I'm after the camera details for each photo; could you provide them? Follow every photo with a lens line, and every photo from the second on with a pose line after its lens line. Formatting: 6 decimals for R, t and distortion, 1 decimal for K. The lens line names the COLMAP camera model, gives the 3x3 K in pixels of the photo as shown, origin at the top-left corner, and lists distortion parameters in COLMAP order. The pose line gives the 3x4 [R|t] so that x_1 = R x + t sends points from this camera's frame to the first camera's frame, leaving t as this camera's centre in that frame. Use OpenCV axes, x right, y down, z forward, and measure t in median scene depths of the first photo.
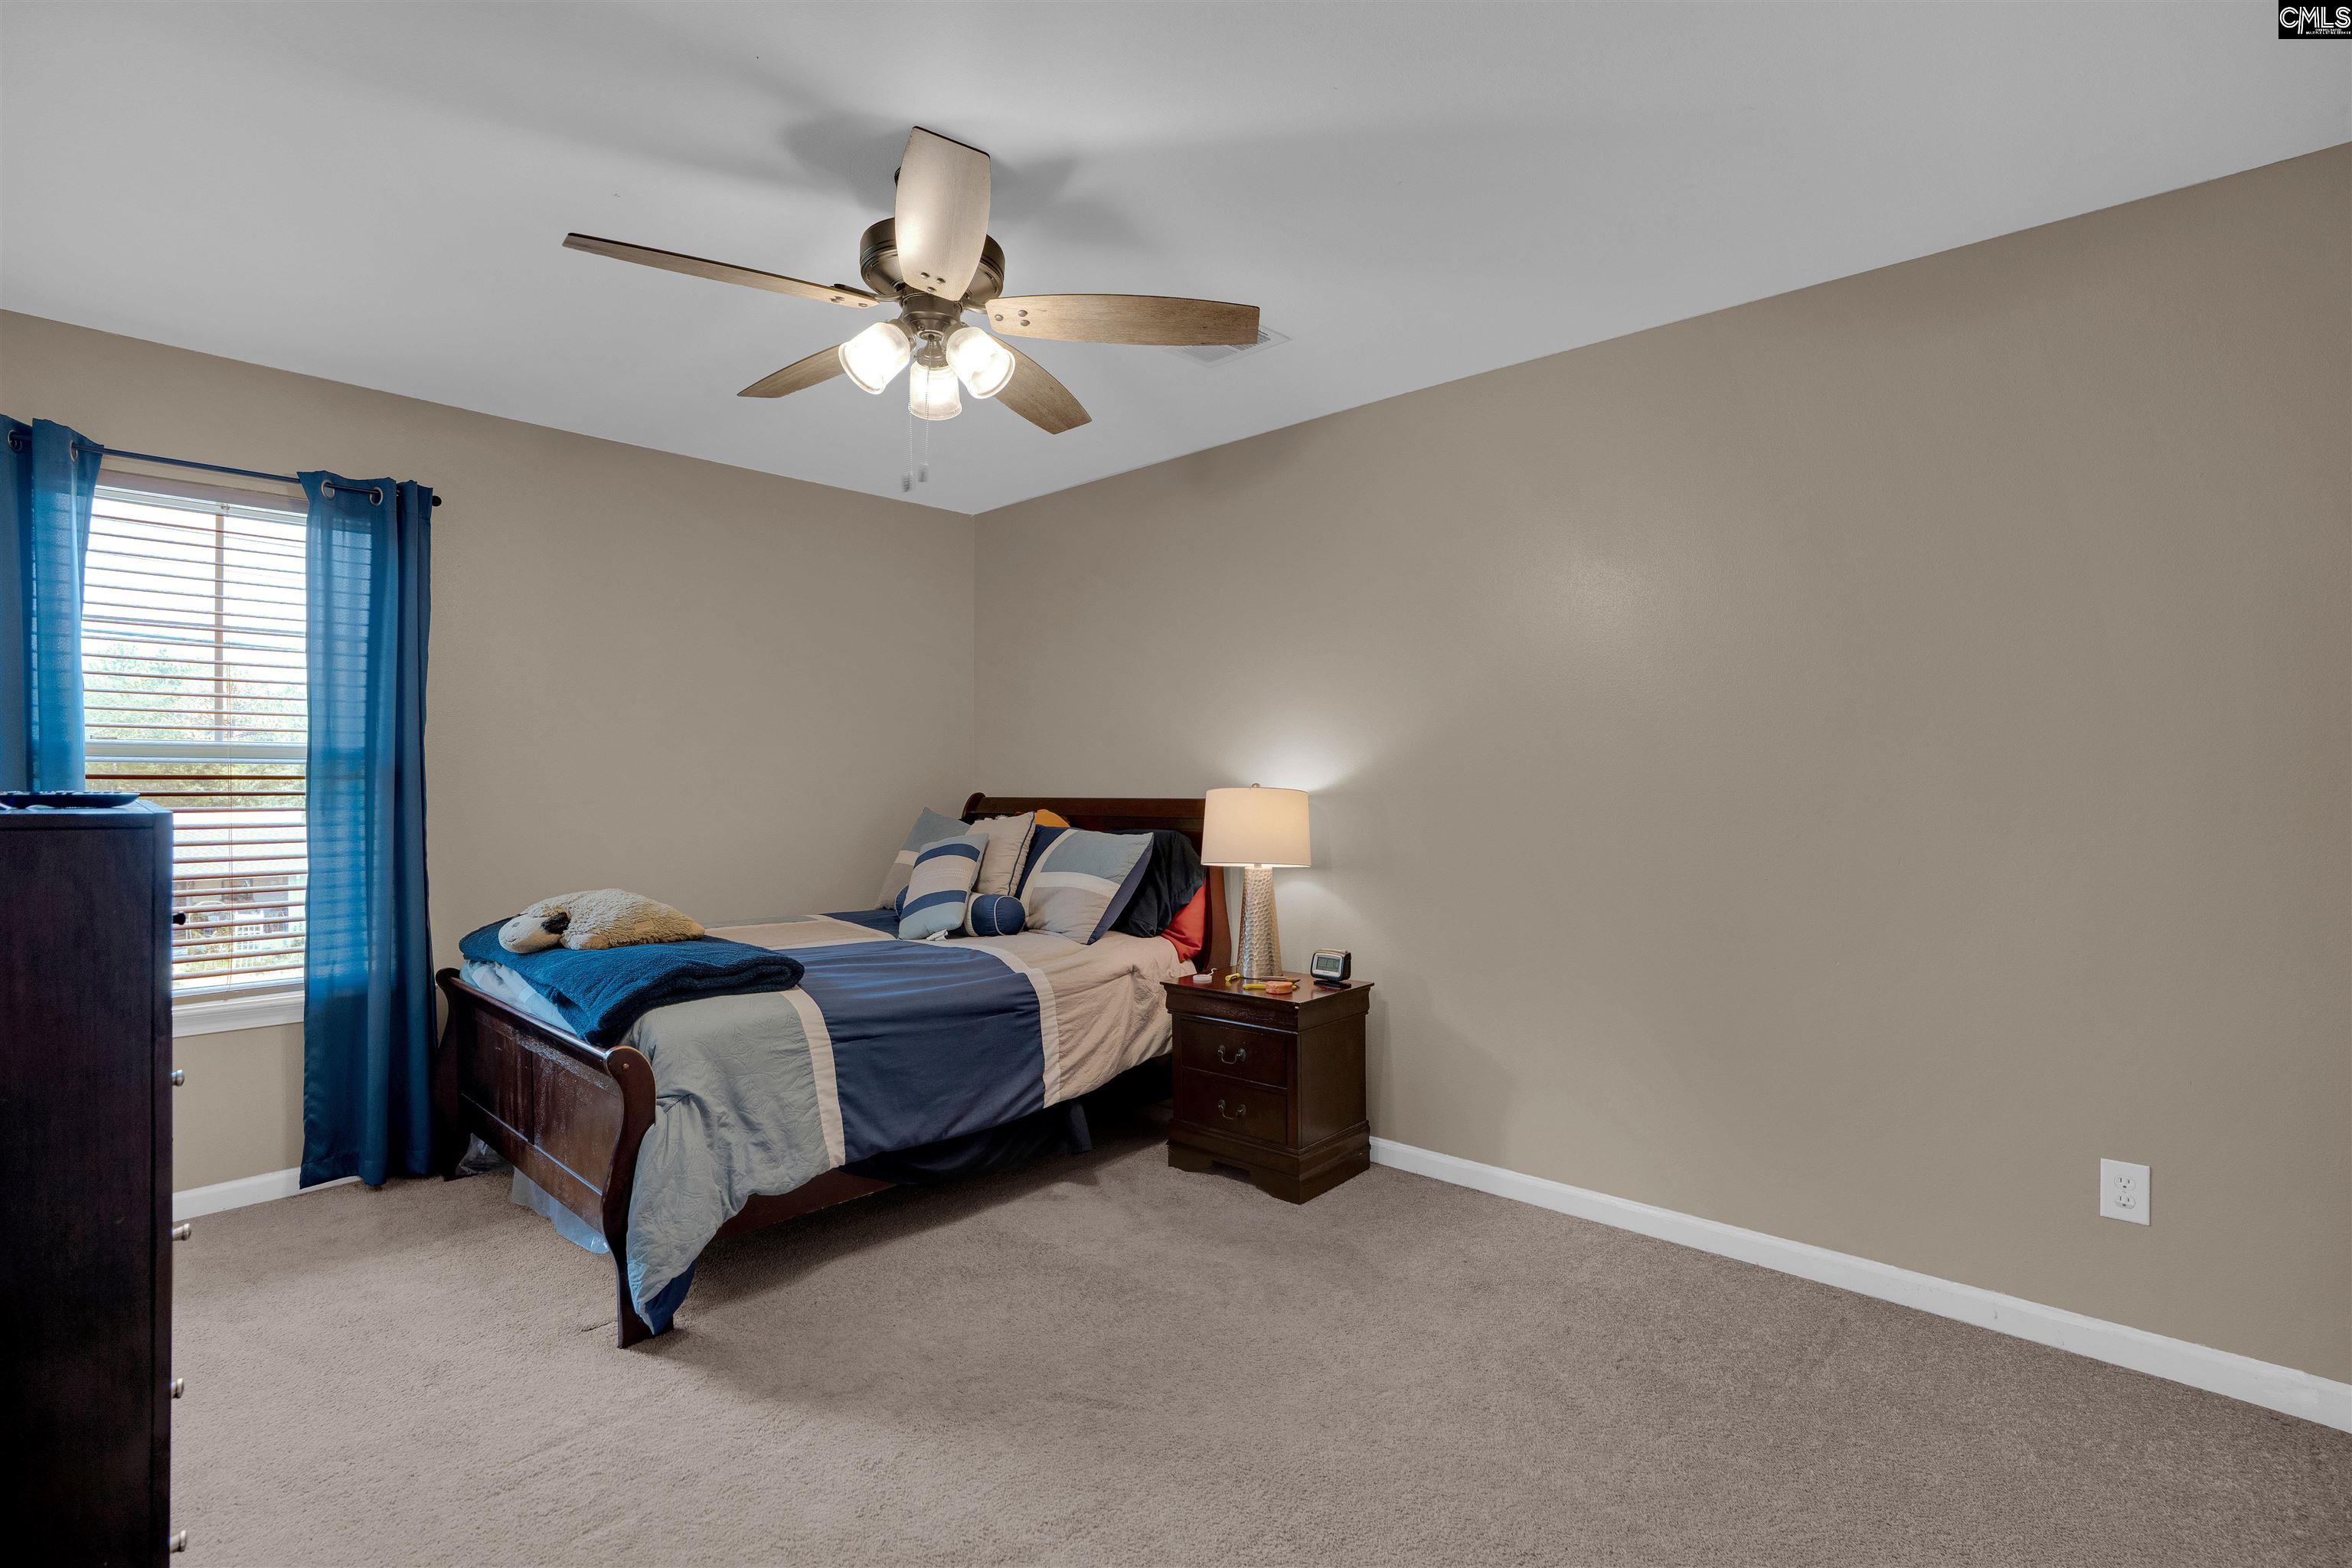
lens RADIAL K [[1088.0, 0, 1214.5], [0, 1088.0, 797.9], [0, 0, 1]] dist [-0.018157, 0.000255]
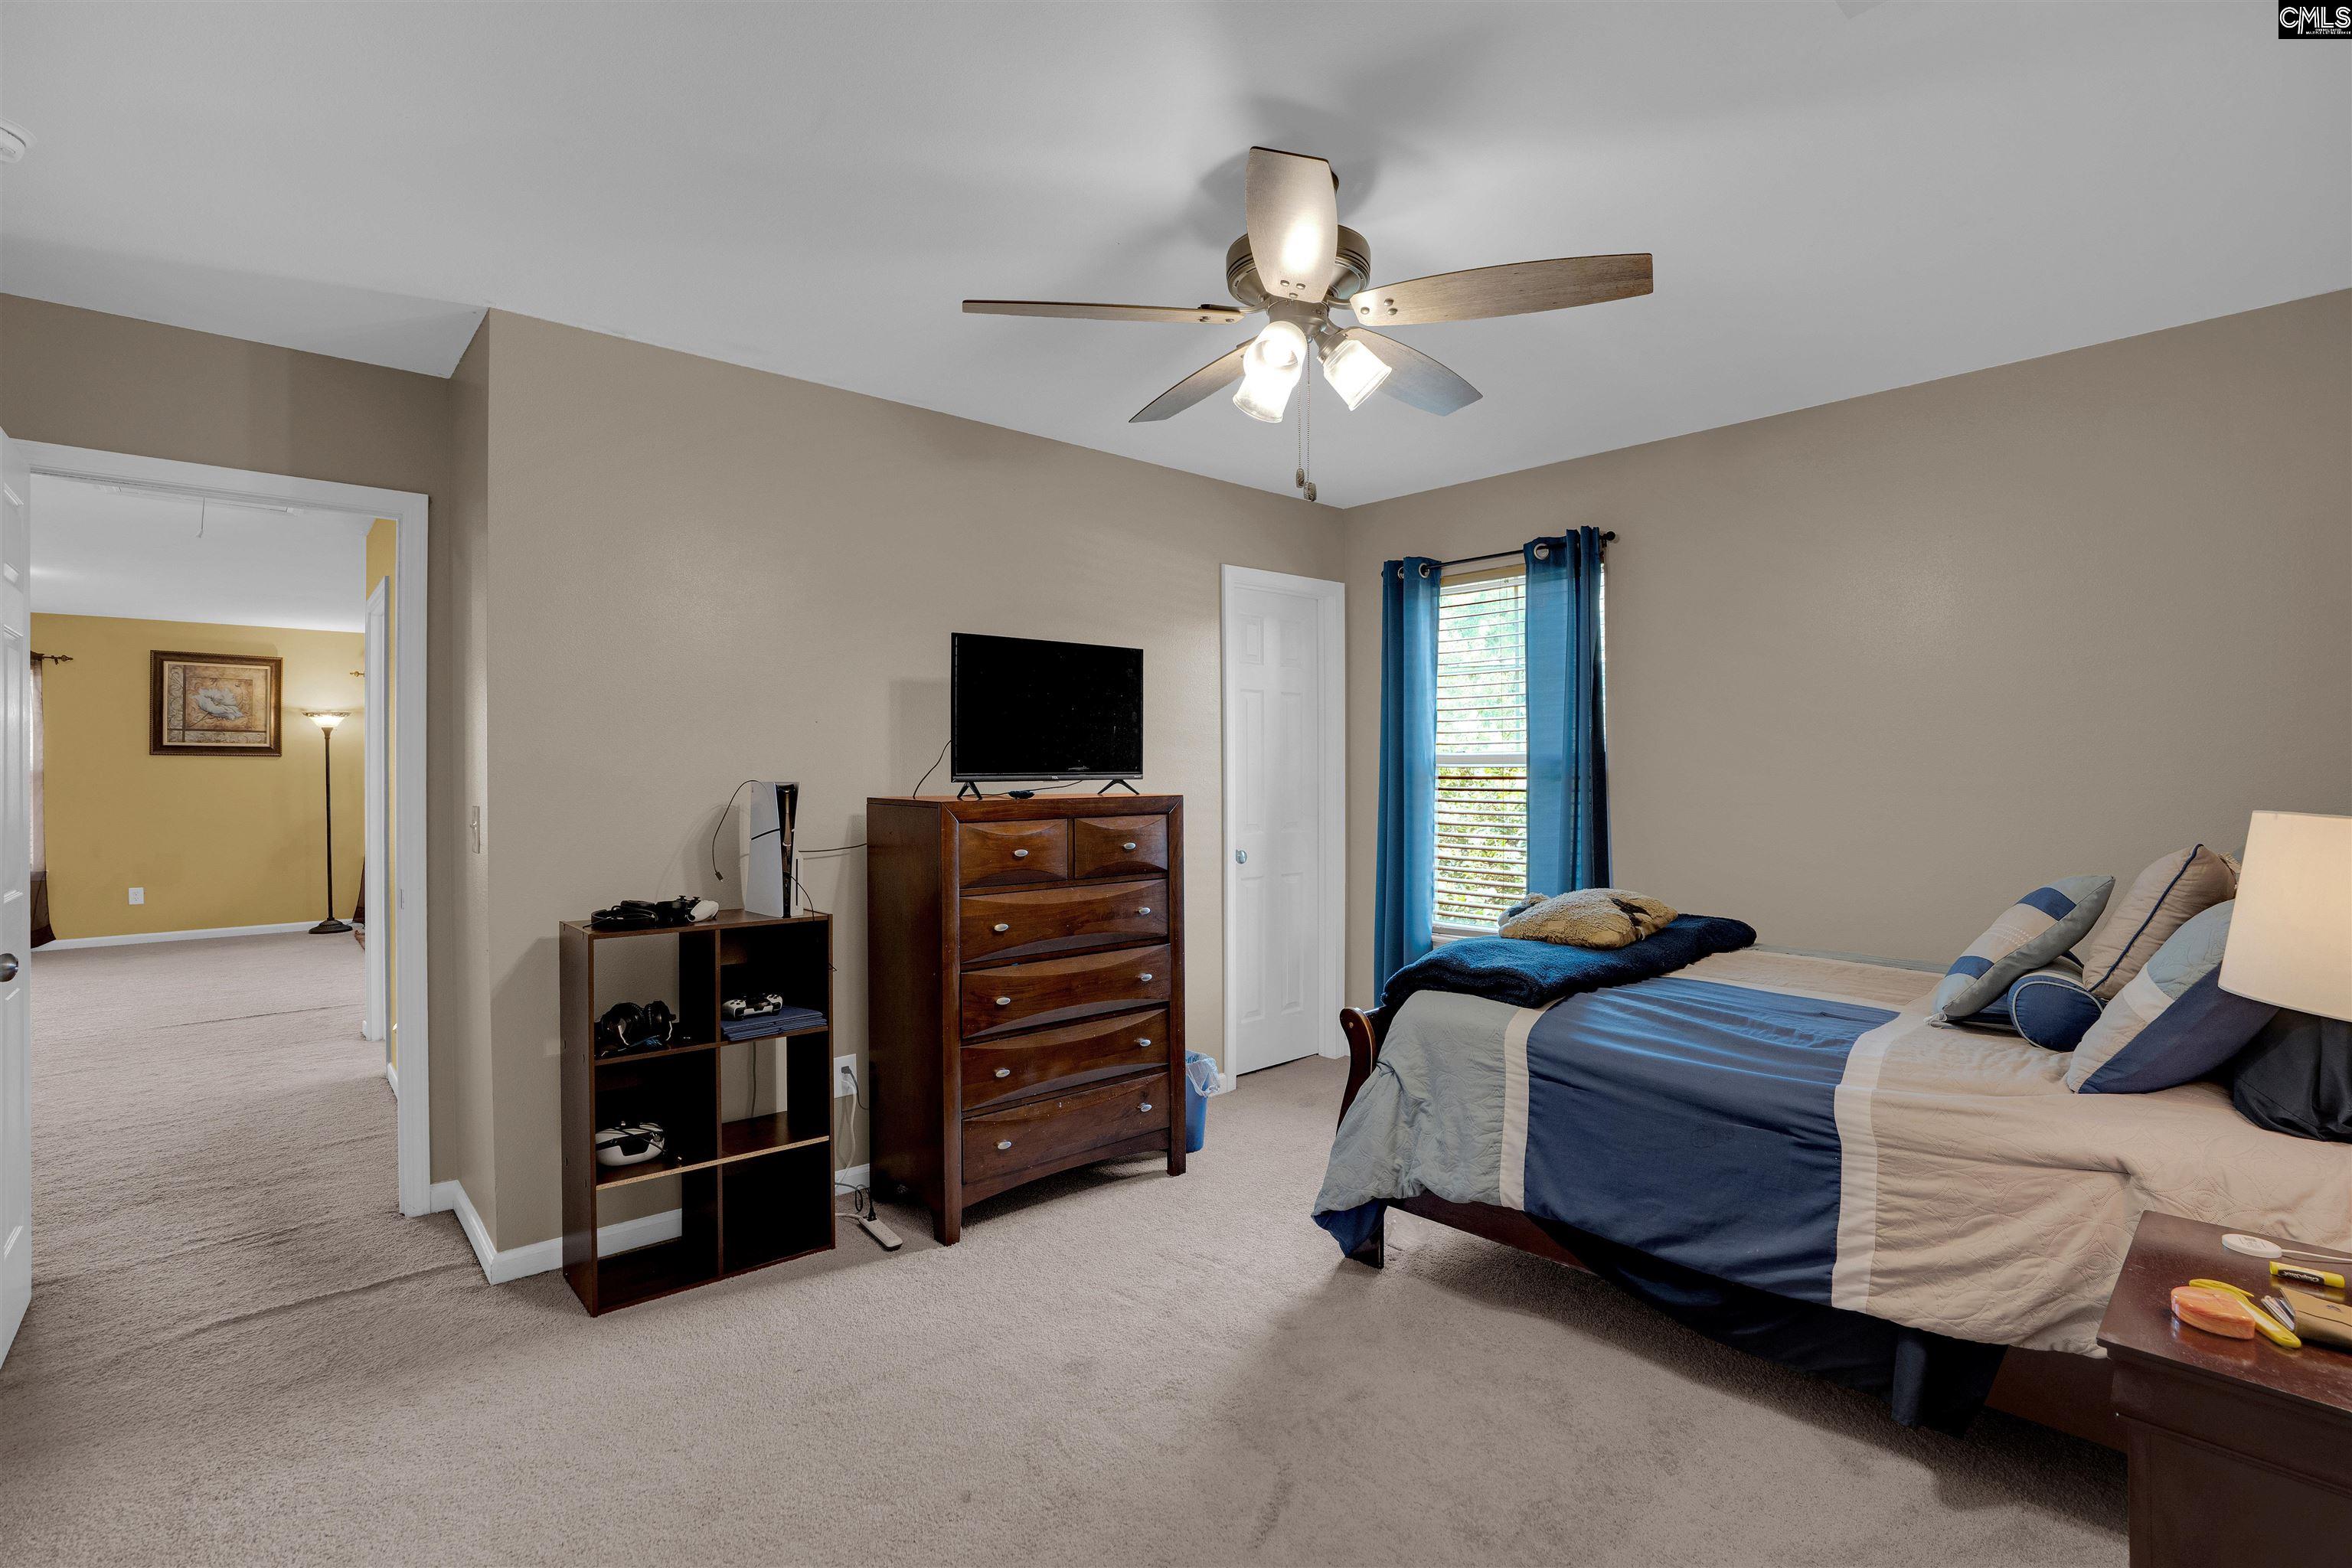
lens RADIAL K [[1144.6, 0, 1176.0], [0, 1144.6, 784.0], [0, 0, 1]] dist [-0.000920, 0.000264]
pose [[-0.093620, 0.008745, -0.995570, 0.585198], [-0.011226, 0.999889, 0.009838, -0.022959], [0.995545, 0.012098, -0.093511, 0.733748]]
